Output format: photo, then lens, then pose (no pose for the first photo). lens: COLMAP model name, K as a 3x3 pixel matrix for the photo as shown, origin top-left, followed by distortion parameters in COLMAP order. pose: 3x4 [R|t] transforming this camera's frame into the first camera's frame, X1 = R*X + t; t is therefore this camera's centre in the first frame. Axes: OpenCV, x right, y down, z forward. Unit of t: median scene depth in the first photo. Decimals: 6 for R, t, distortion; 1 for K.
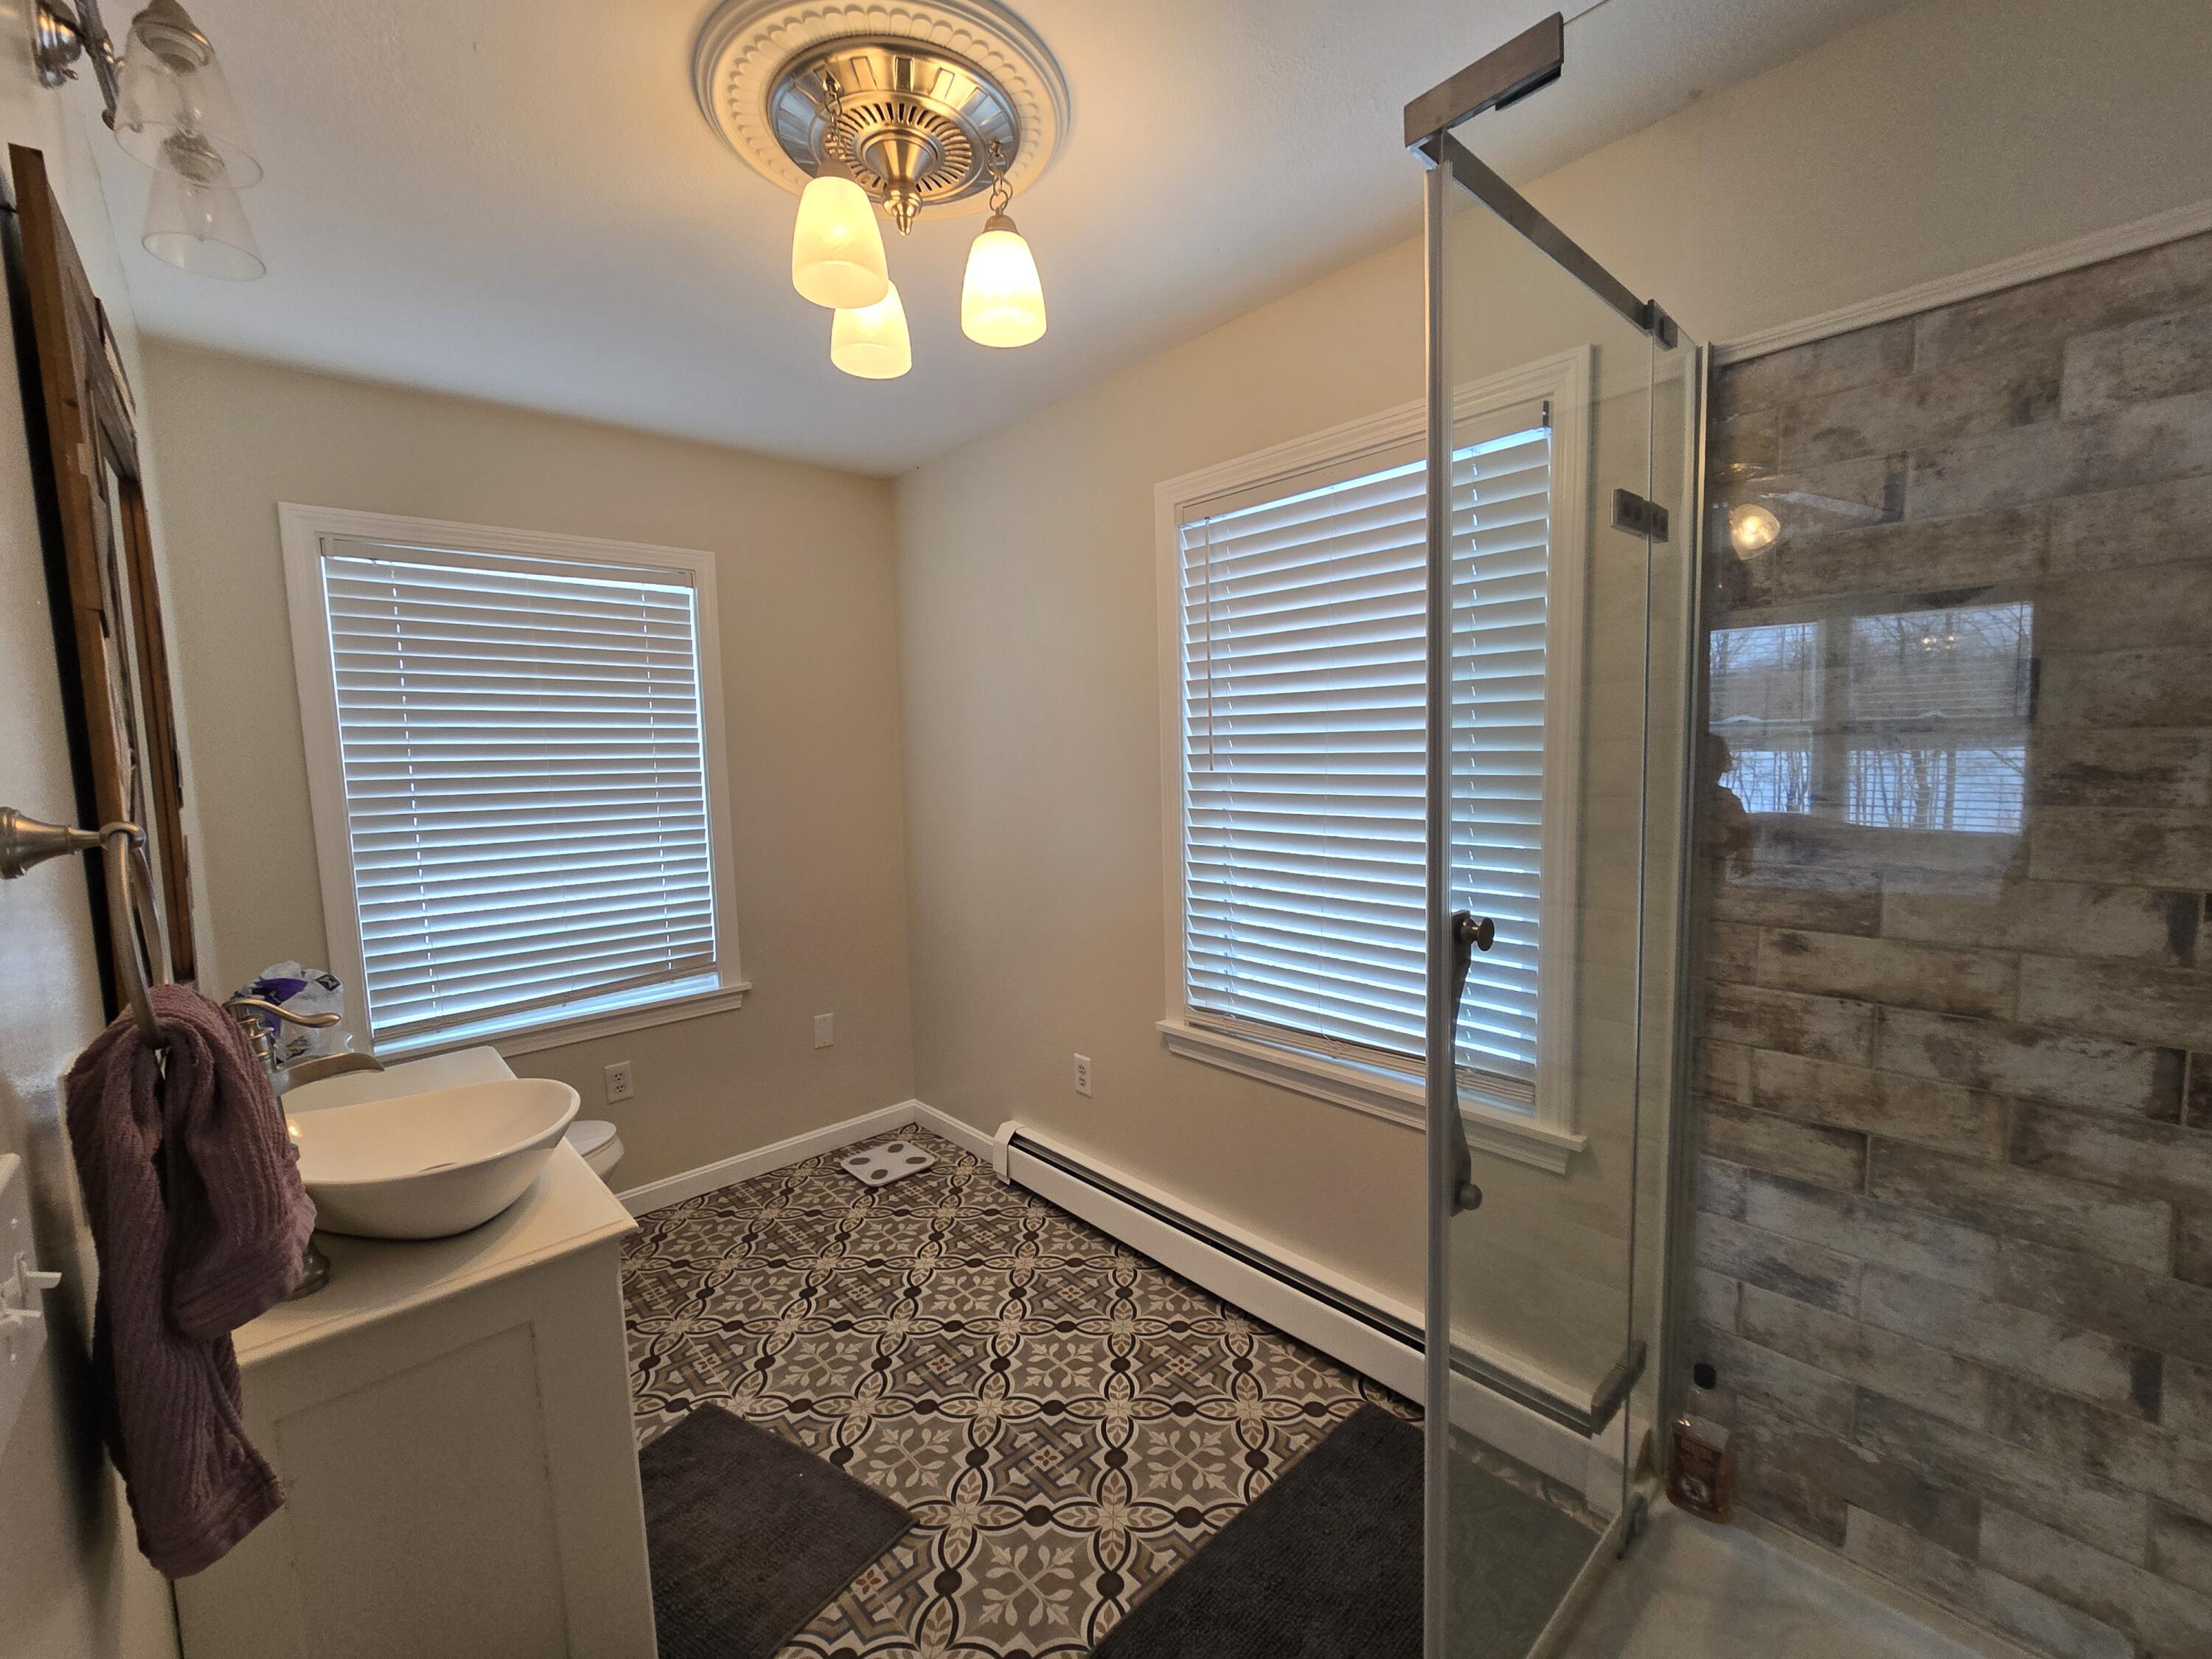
lens RADIAL K [[911.8, 0, 1101.8], [0, 911.8, 839.2], [0, 0, 1]] dist [-0.005061, 0.000545]
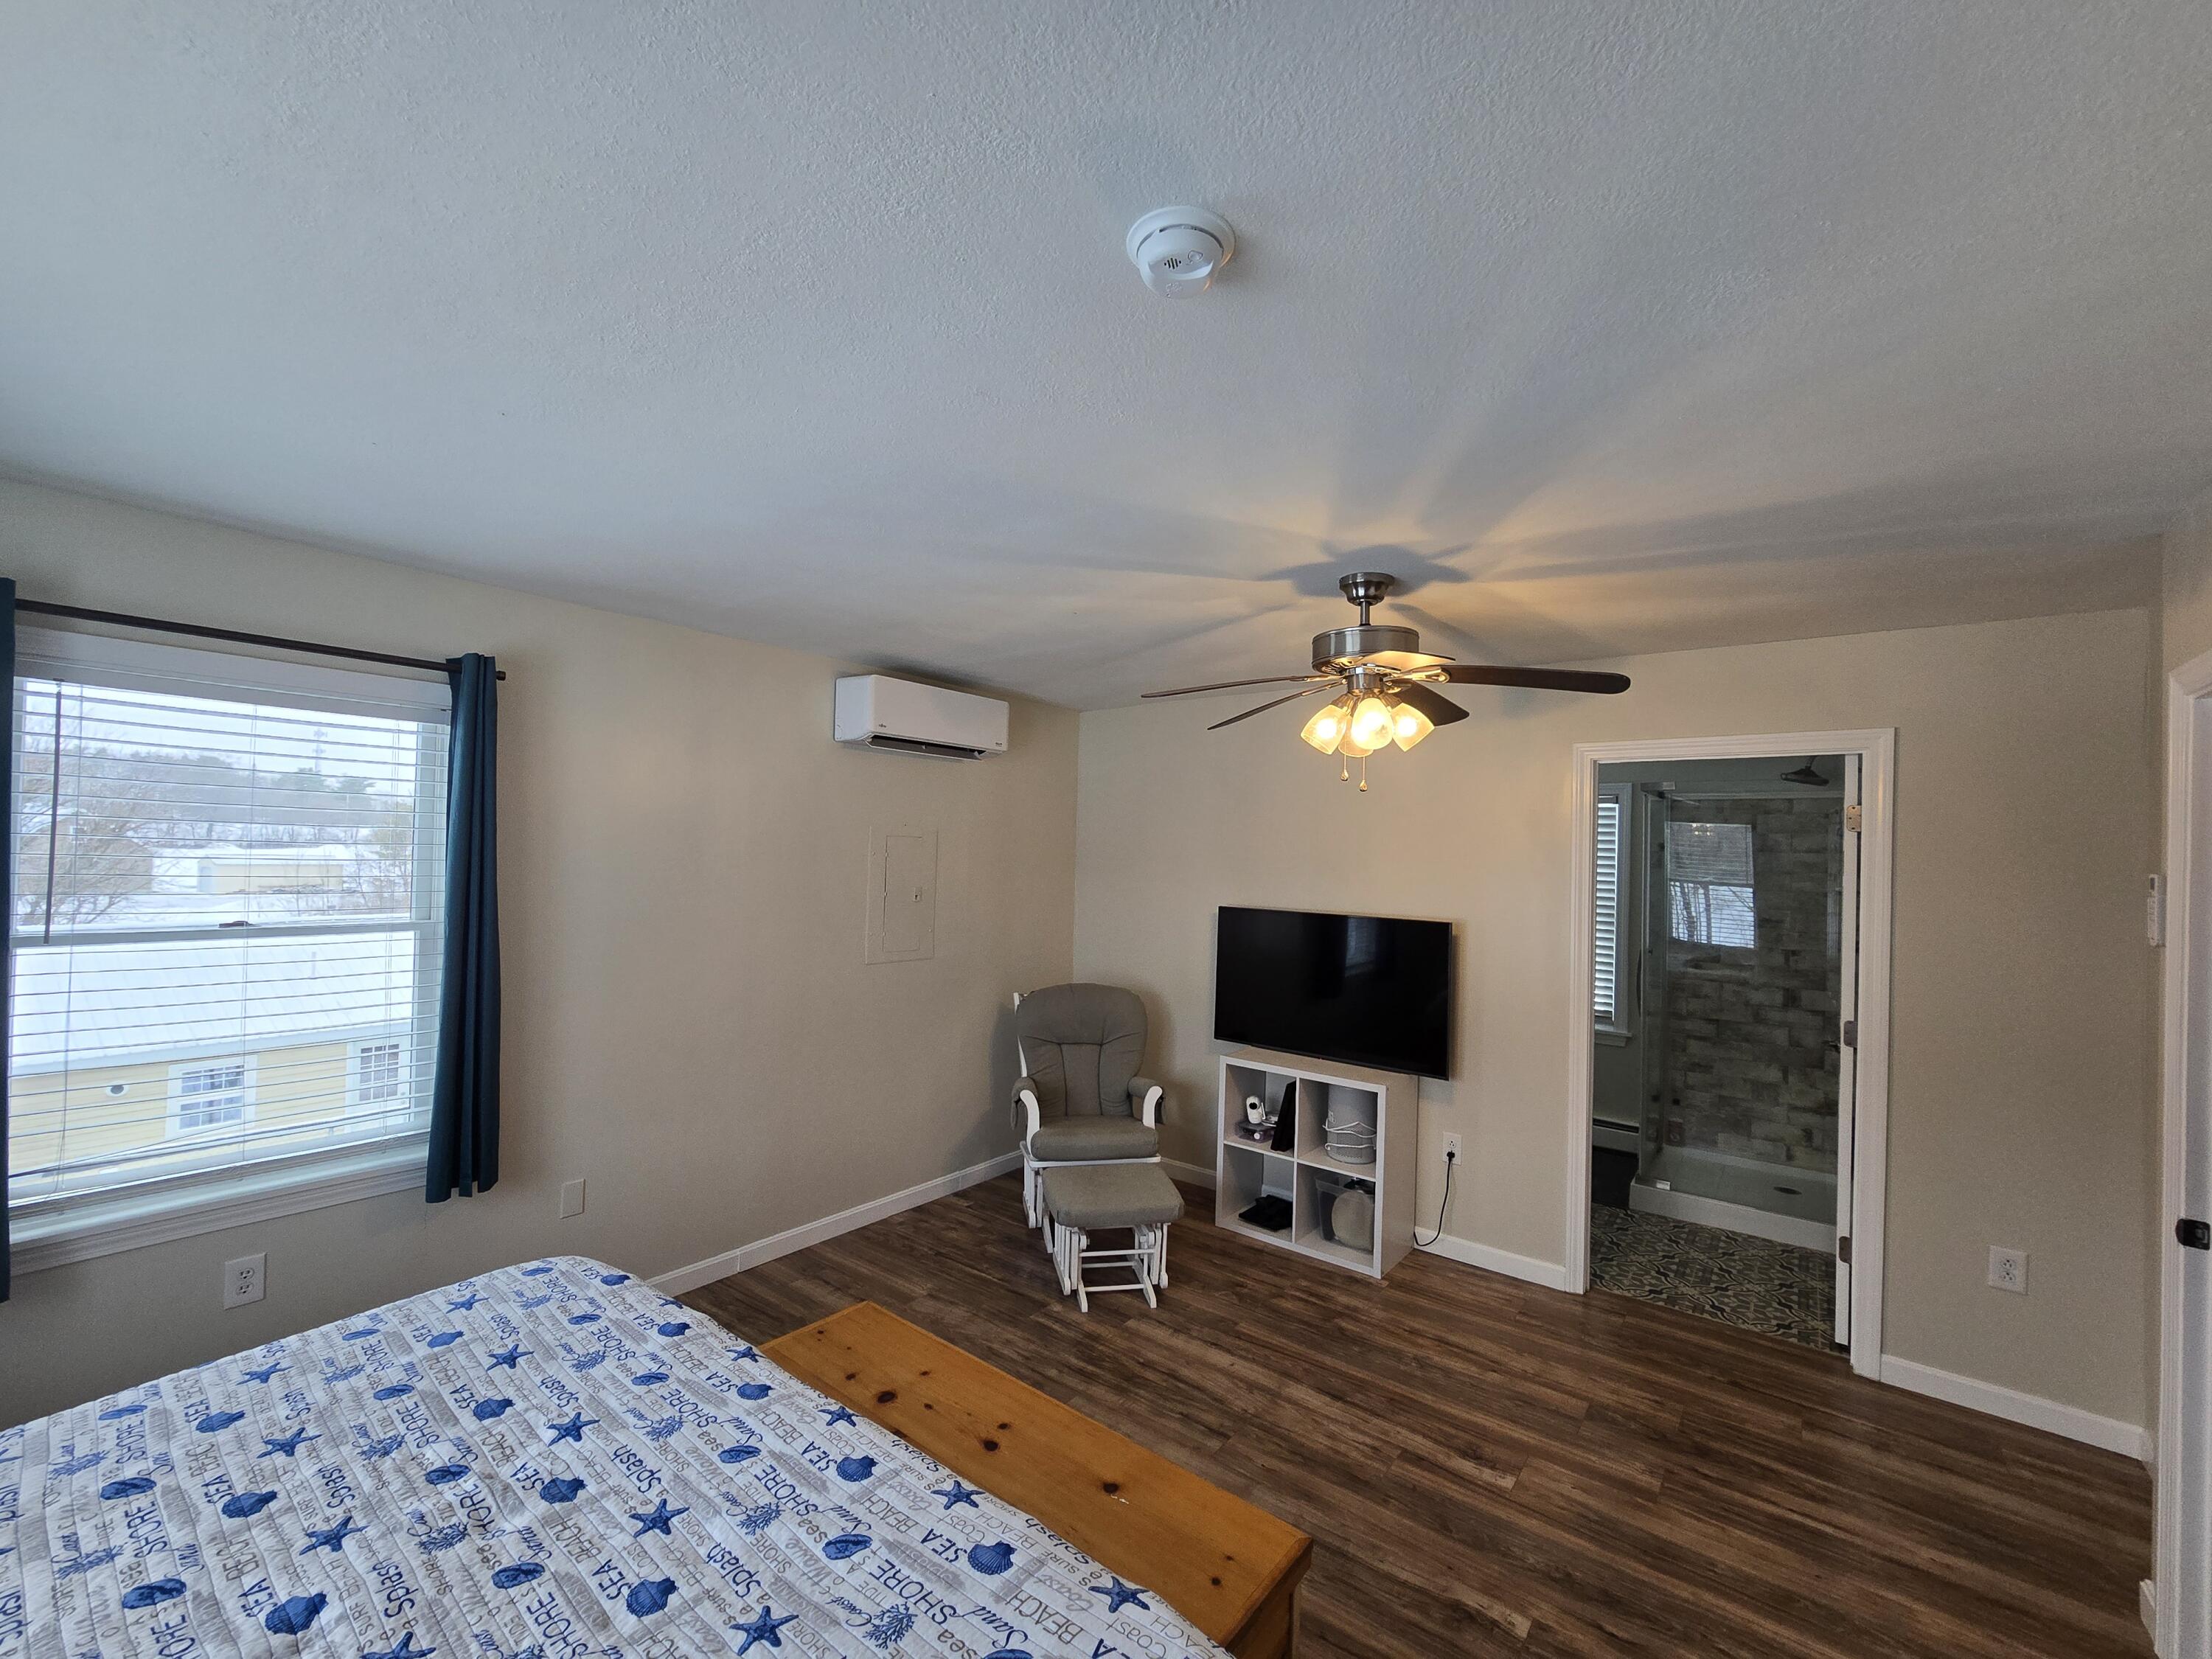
lens RADIAL K [[911.8, 0, 1101.8], [0, 911.8, 839.2], [0, 0, 1]] dist [-0.005061, 0.000545]
pose [[0.984158, 0.053342, 0.169077, -2.237854], [-0.035847, 0.993837, -0.104891, 0.081727], [-0.173630, 0.097169, 0.980006, -2.201666]]
